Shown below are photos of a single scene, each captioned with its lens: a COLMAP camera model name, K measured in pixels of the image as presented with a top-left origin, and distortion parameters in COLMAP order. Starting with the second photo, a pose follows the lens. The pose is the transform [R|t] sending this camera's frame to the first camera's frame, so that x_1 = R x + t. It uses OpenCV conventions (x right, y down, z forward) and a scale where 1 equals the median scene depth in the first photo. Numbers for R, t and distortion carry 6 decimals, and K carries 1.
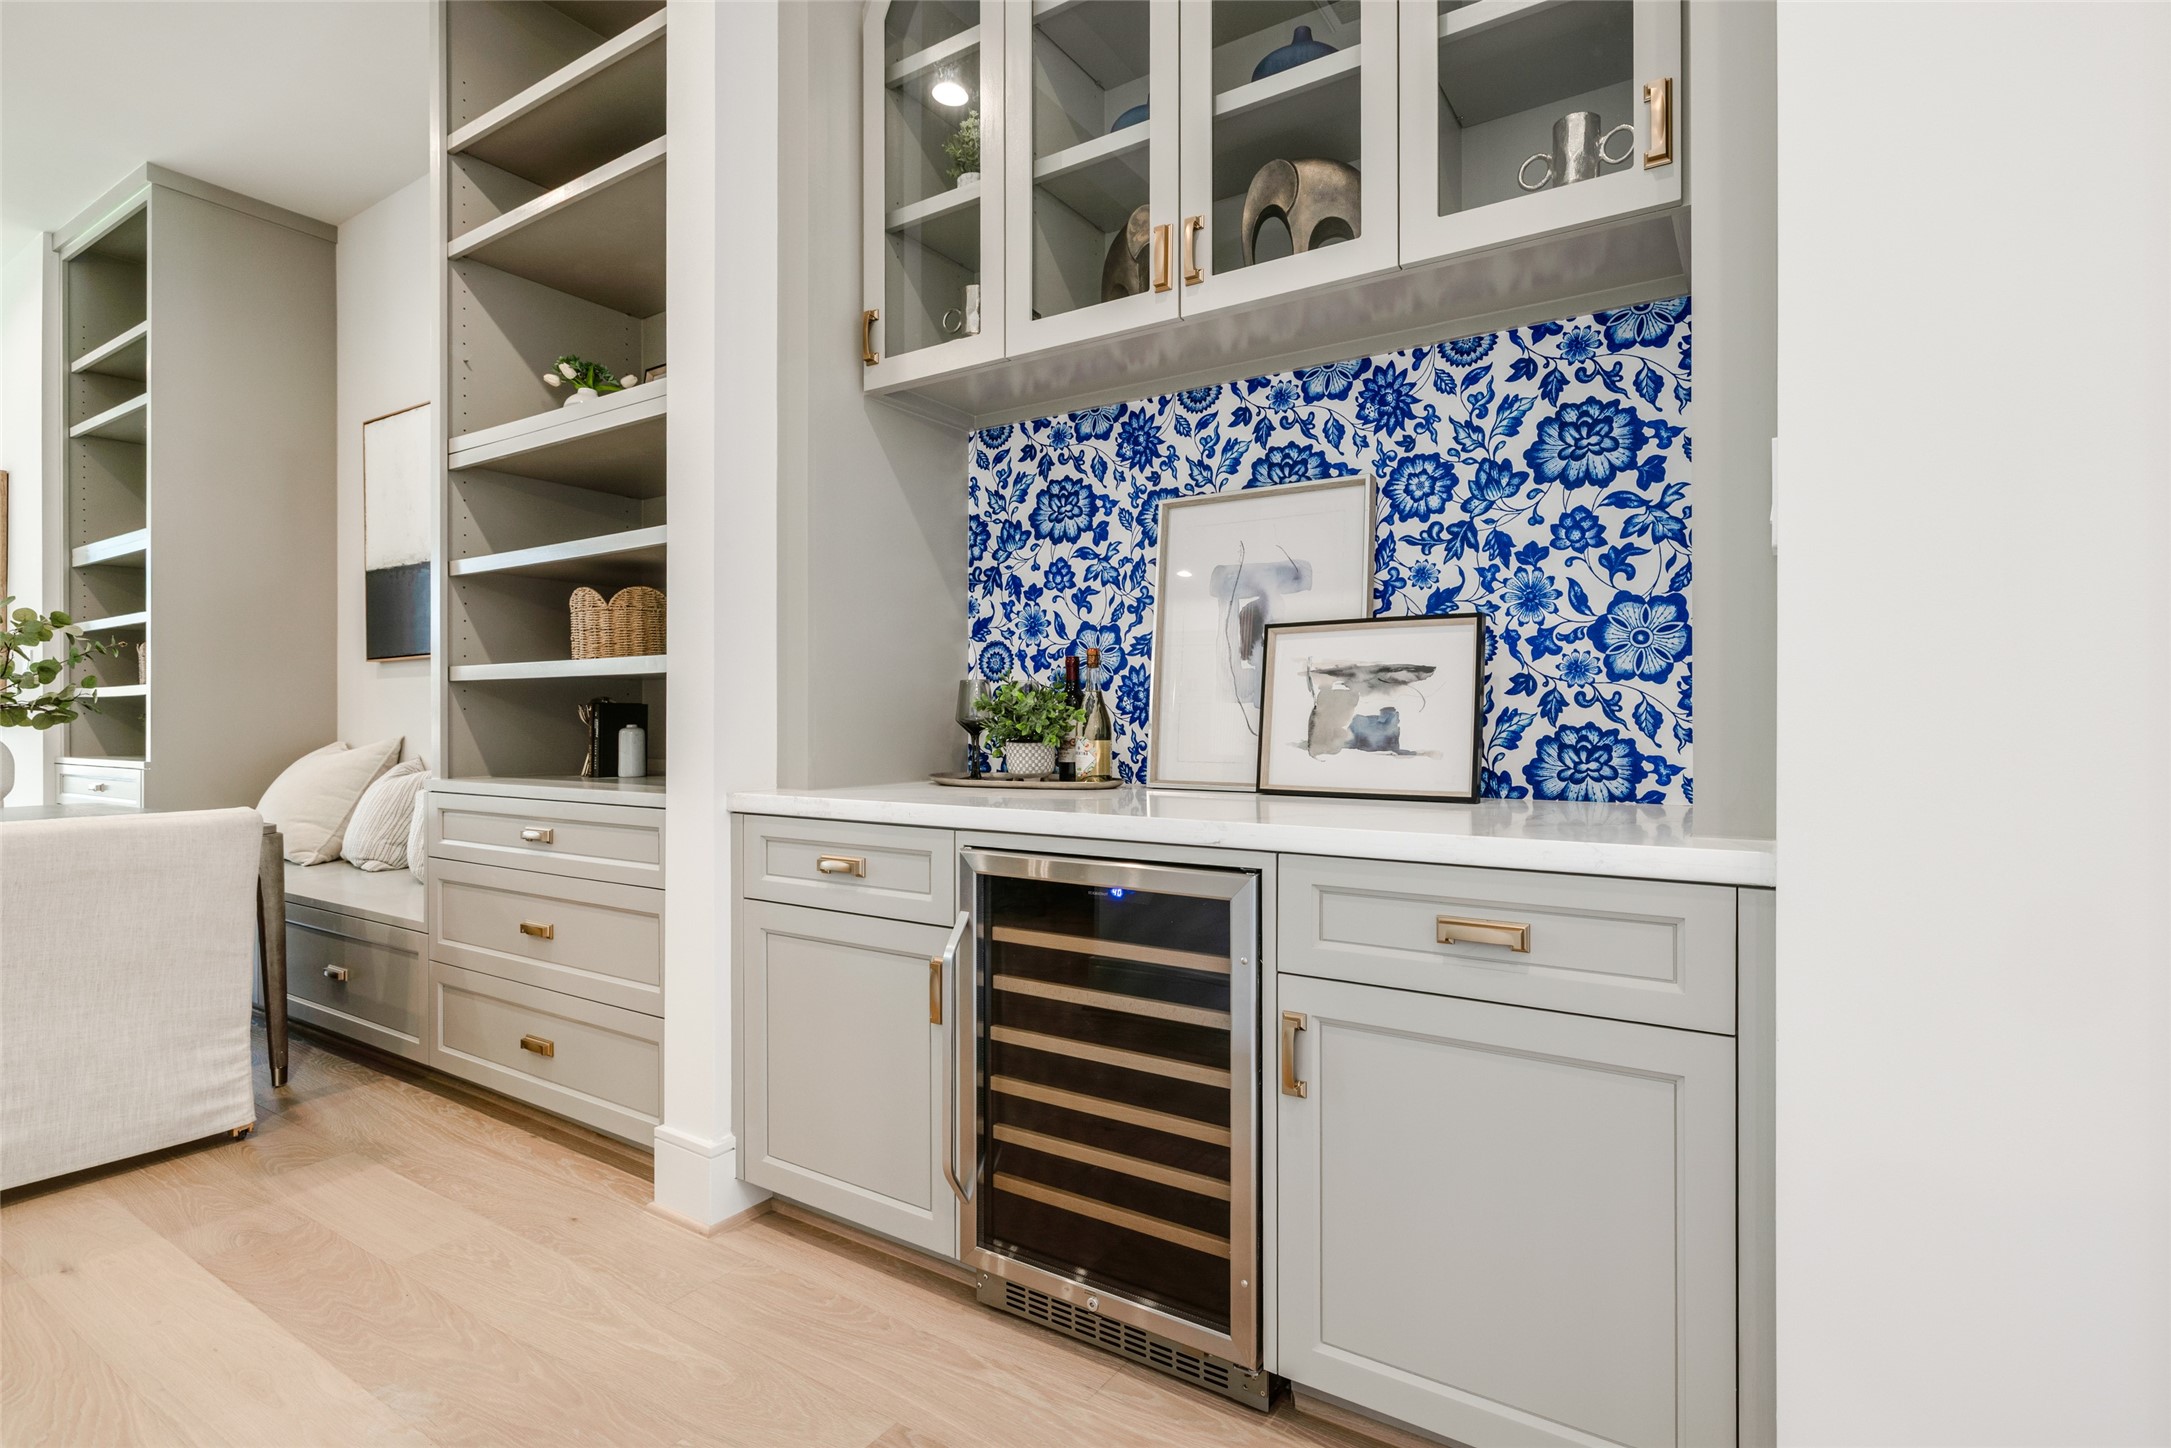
lens RADIAL K [[992.3, 0, 1181.2], [0, 992.3, 717.7], [0, 0, 1]] dist [-0.000583, 0.000370]
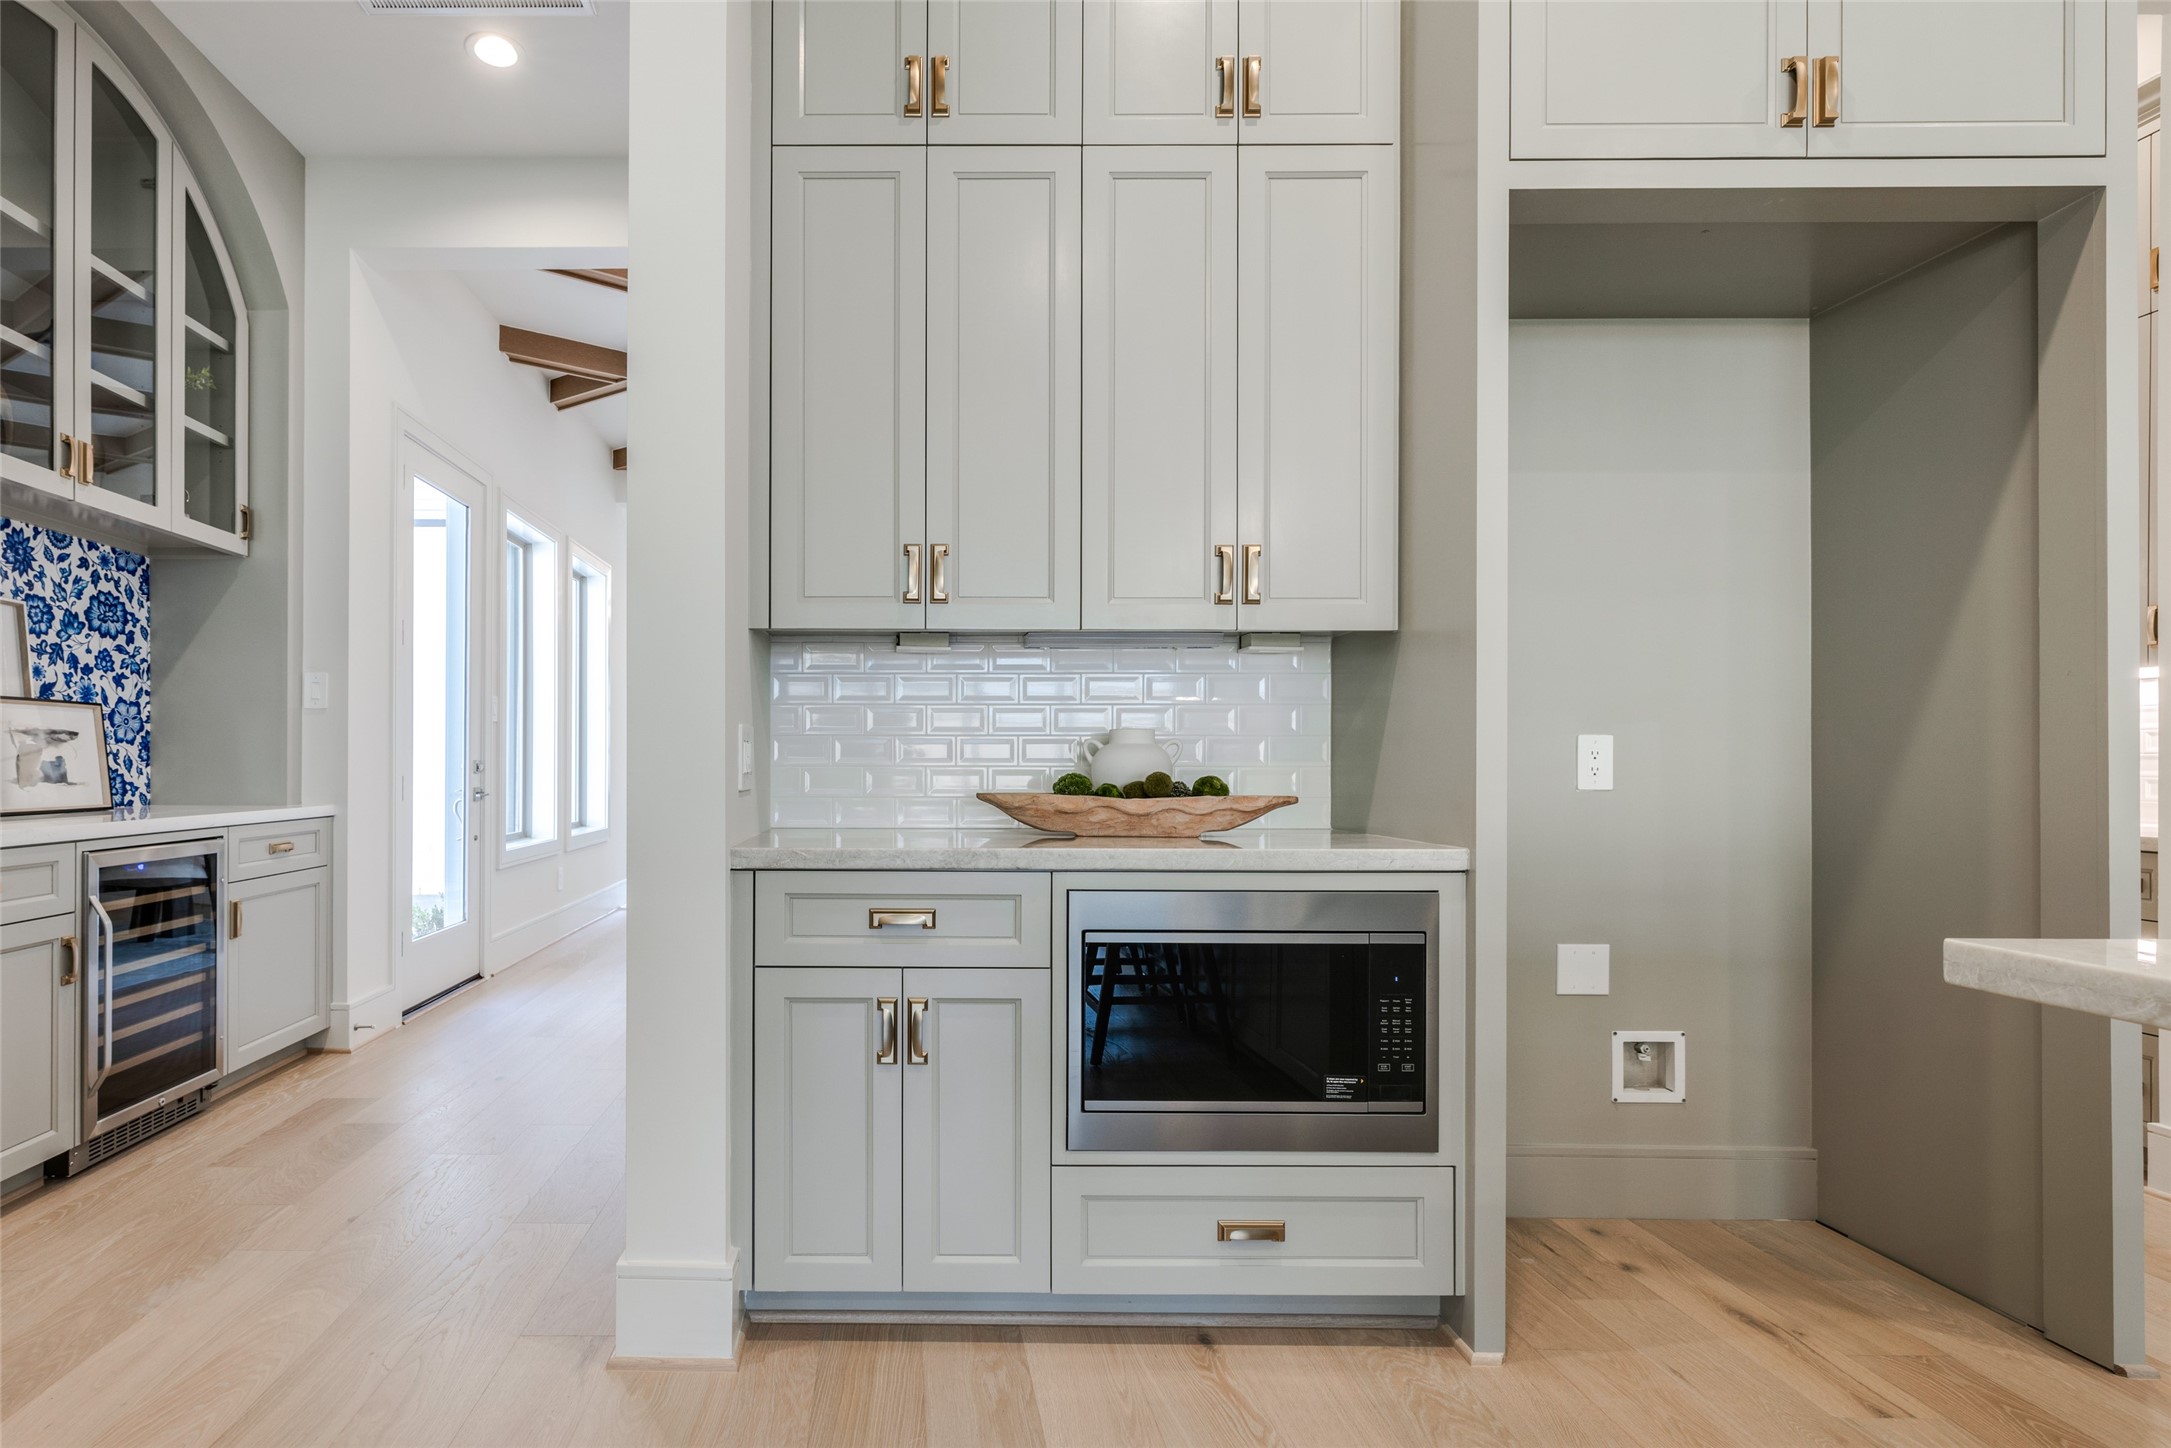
lens RADIAL K [[1099.7, 0, 881.0], [0, 1099.7, 760.1], [0, 0, 1]] dist [-0.000407, 0.000200]
pose [[-0.494159, 0.003198, 0.869366, -1.935189], [0.000787, 0.999994, -0.003231, 0.002713], [-0.869371, -0.000912, -0.494159, 0.700418]]
